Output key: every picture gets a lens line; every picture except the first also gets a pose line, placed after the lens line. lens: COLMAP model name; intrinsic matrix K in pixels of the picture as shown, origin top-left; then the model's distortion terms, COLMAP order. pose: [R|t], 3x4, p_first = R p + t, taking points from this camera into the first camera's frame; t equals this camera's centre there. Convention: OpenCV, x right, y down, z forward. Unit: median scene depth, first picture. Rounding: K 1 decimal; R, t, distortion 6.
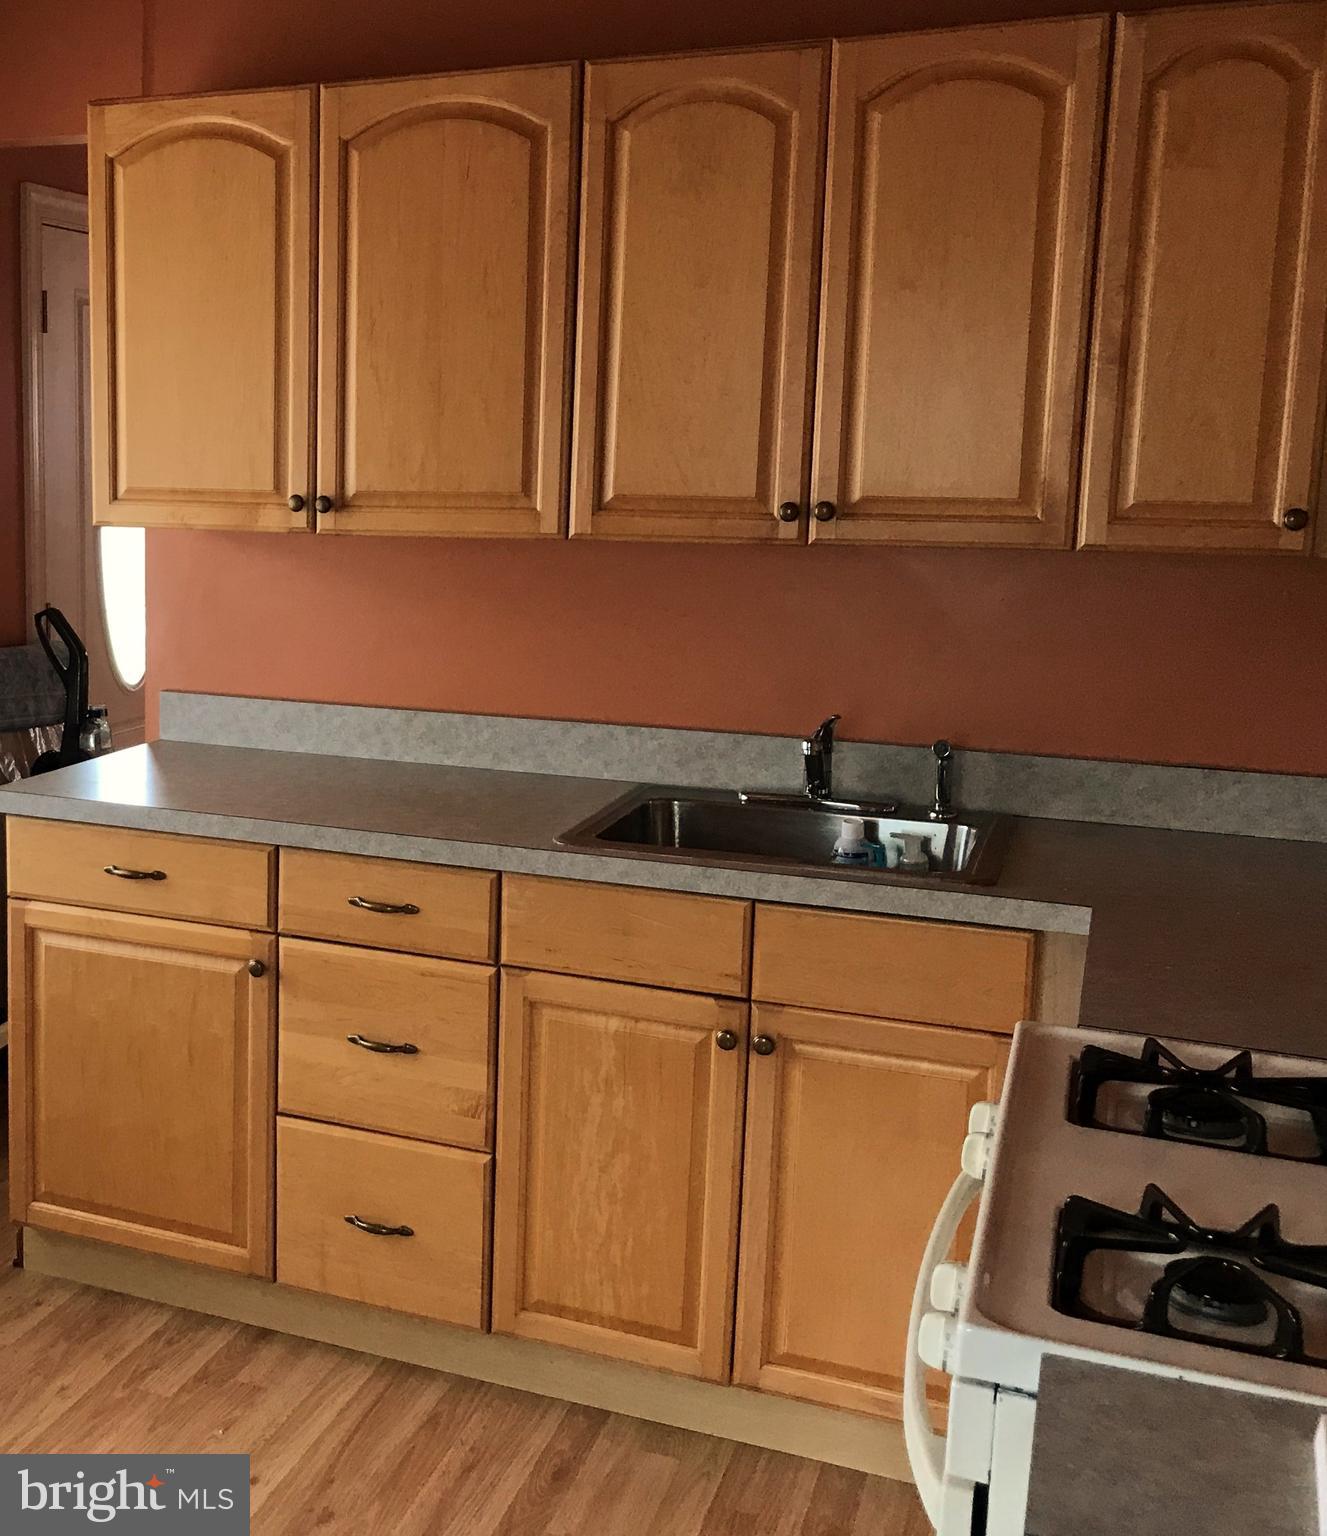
lens RADIAL K [[1749.6, 0, 307.3], [0, 1749.6, 689.6], [0, 0, 1]] dist [0.063135, -0.234442]
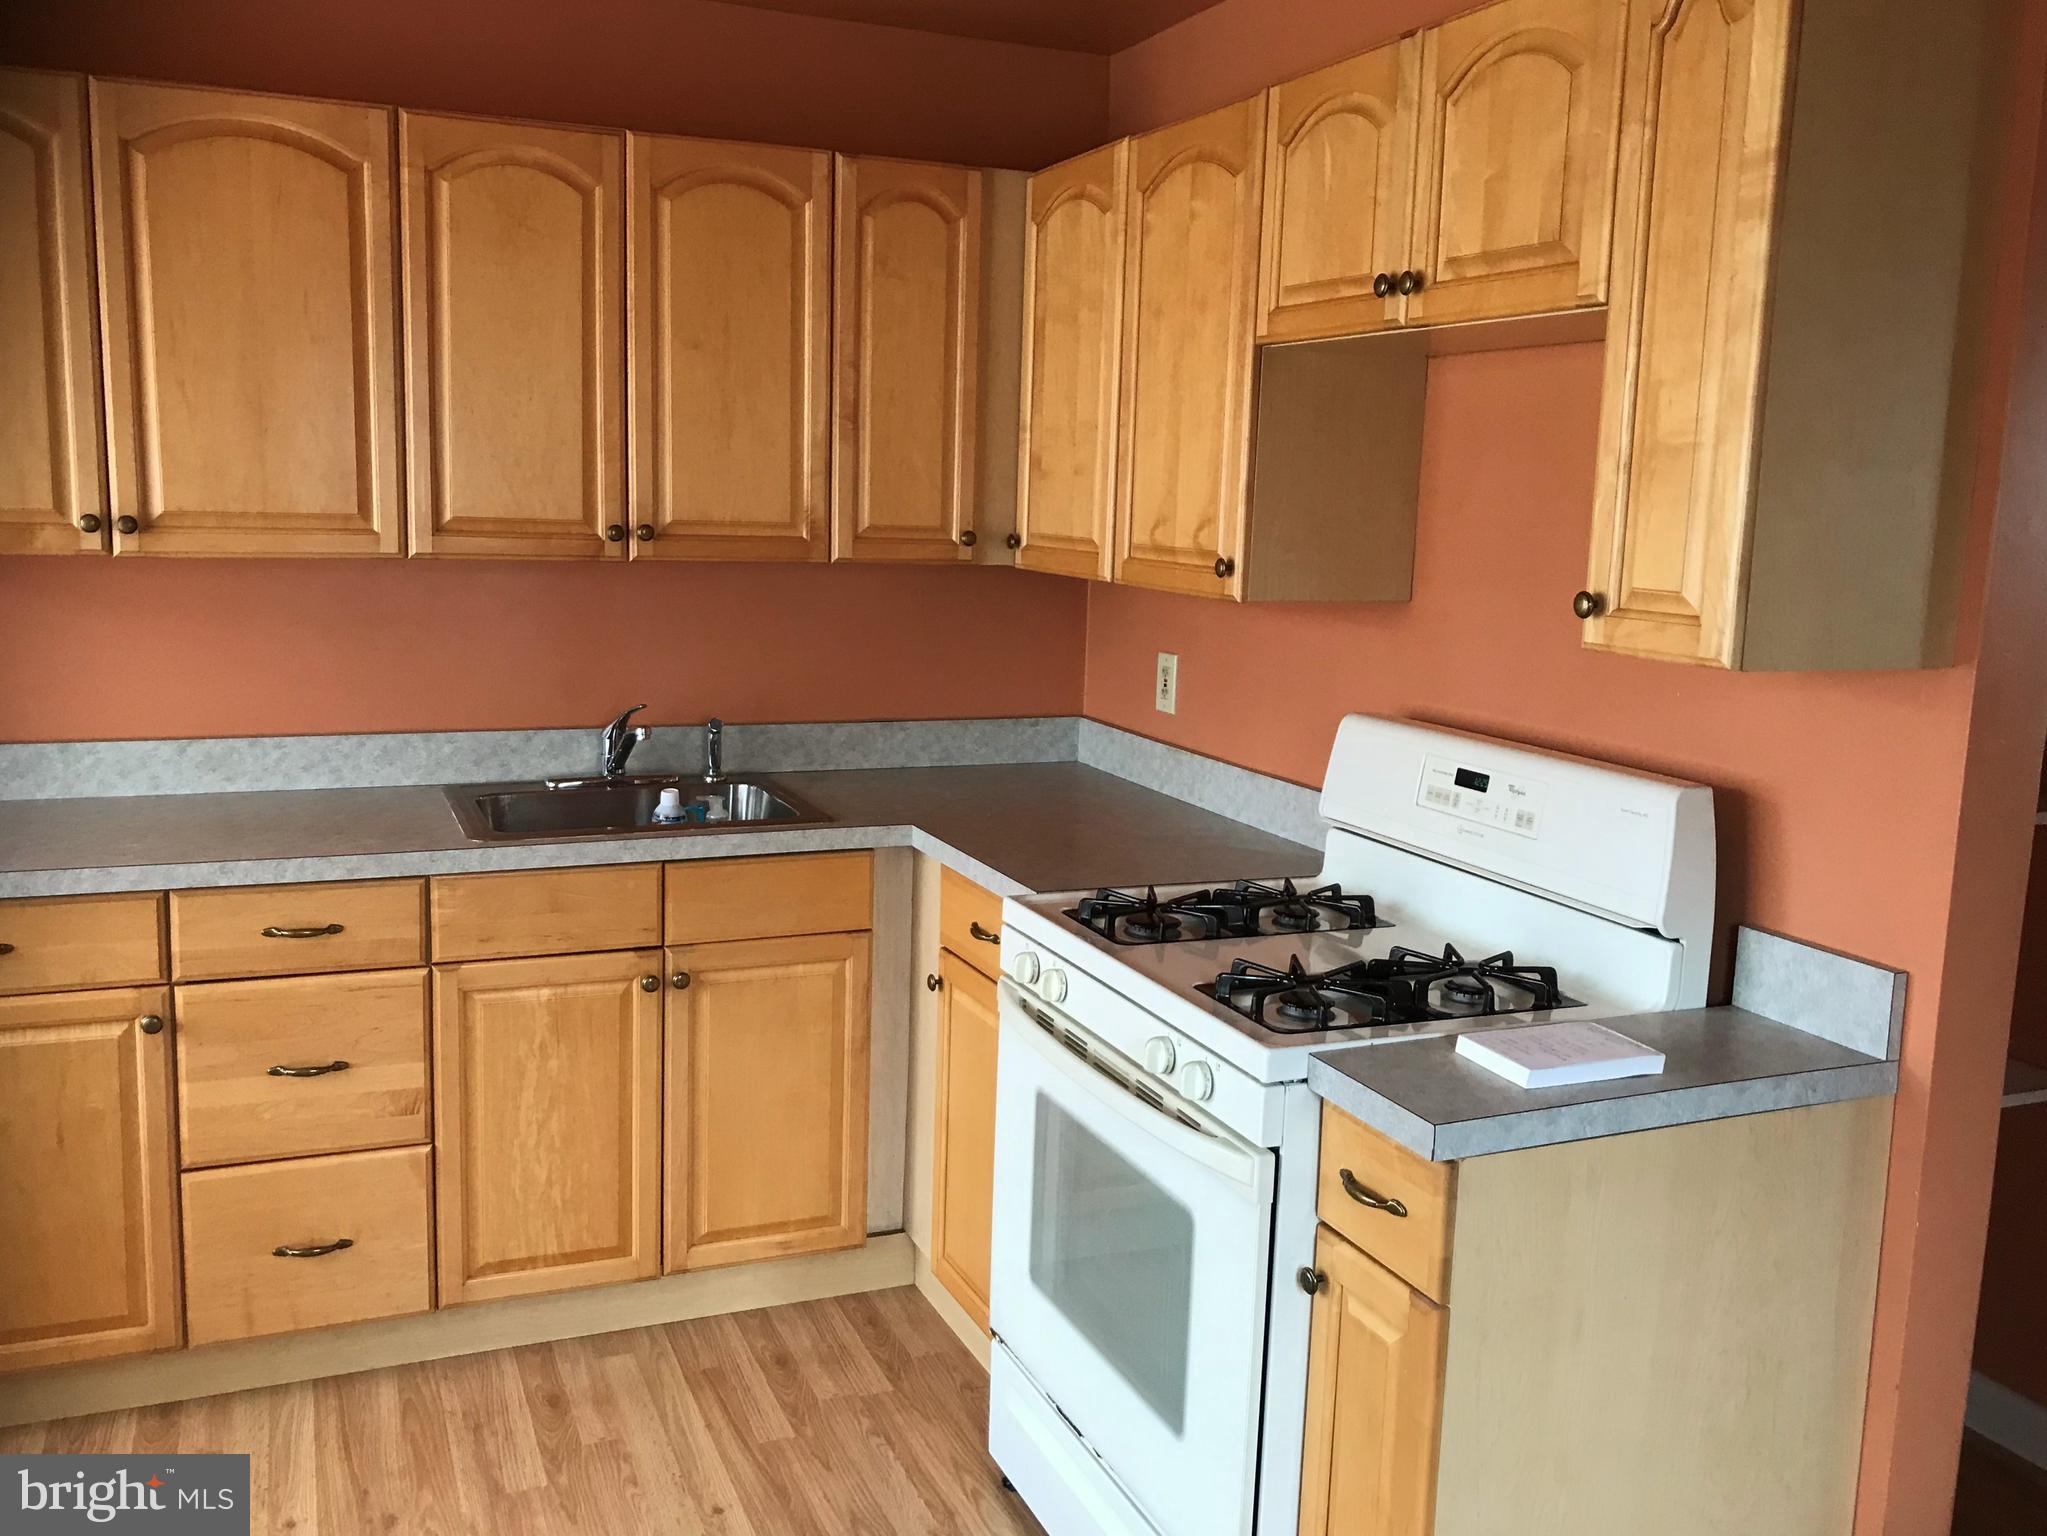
lens RADIAL K [[1665.2, 0, 1021.9], [0, 1665.2, 720.8], [0, 0, 1]] dist [0.008974, -0.087456]
pose [[0.650056, -0.086696, 0.754924, -0.395974], [0.072979, 0.996001, 0.051539, -0.014131], [-0.756373, 0.021591, 0.653784, 0.073180]]
